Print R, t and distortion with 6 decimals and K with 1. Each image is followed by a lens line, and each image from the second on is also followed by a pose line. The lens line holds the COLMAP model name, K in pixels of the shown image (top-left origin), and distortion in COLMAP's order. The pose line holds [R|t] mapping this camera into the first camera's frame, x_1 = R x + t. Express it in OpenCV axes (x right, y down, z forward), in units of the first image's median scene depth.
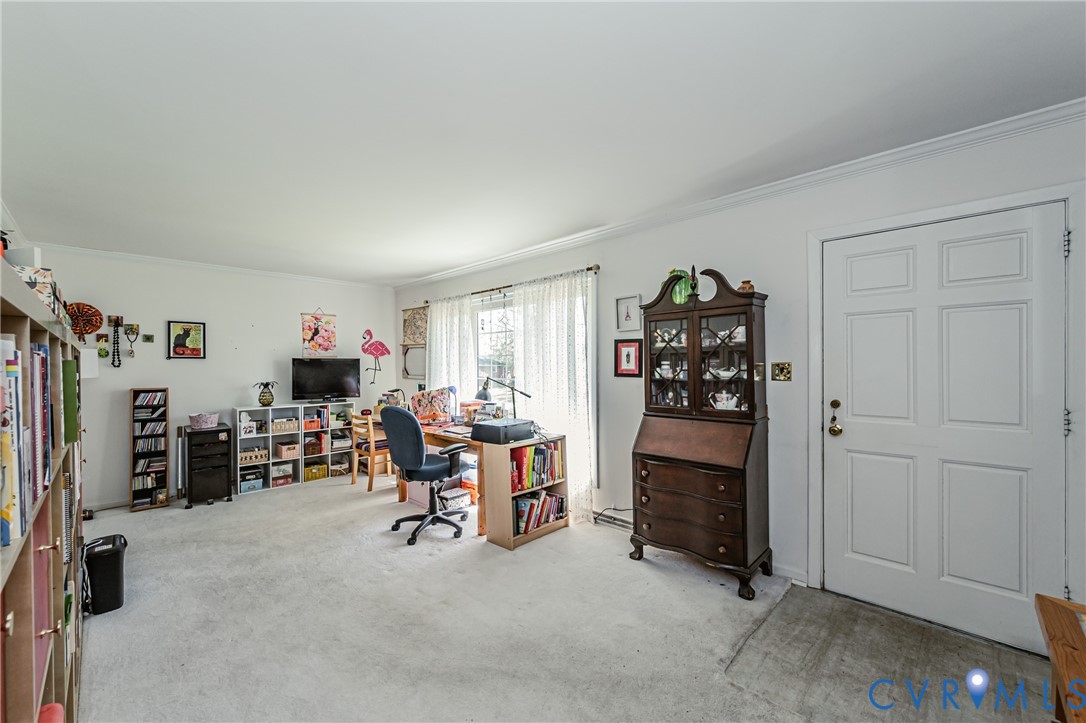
lens RADIAL K [[441.1, 0, 537.7], [0, 441.1, 366.7], [0, 0, 1]] dist [0.001453, 0.000191]
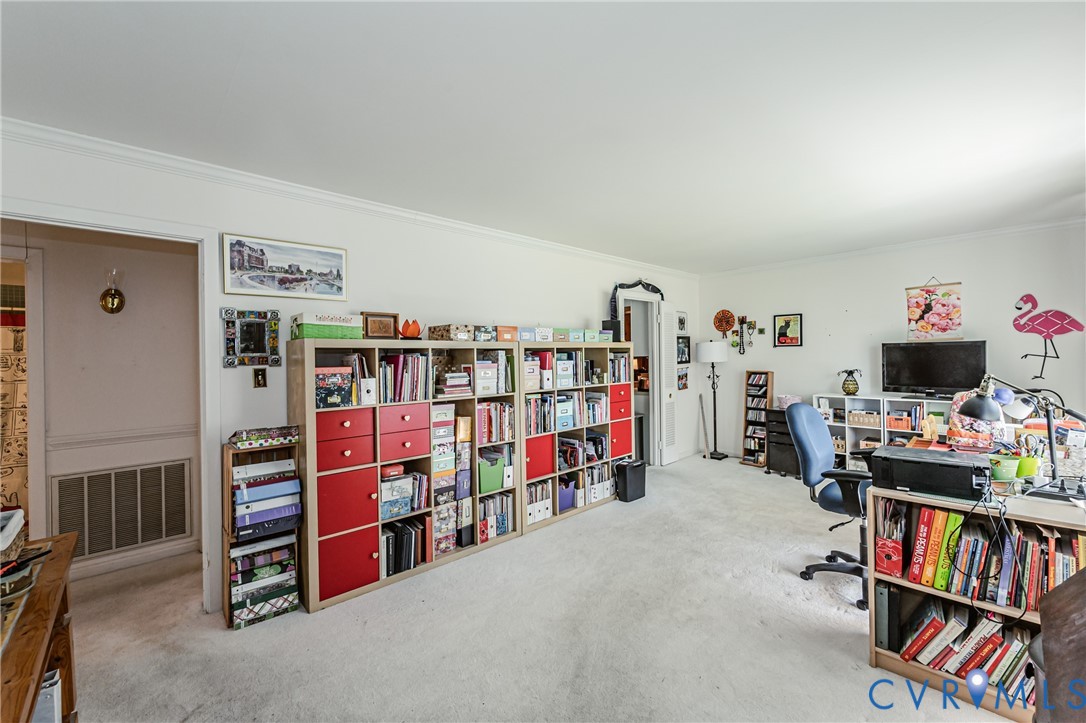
lens RADIAL K [[441.1, 0, 537.3], [0, 441.1, 357.9], [0, 0, 1]] dist [0.001453, 0.000191]
pose [[-0.043849, 0.009430, -0.998994, 0.411286], [0.010170, 0.999908, 0.008993, -0.006078], [0.998986, -0.009765, -0.043941, 0.433037]]
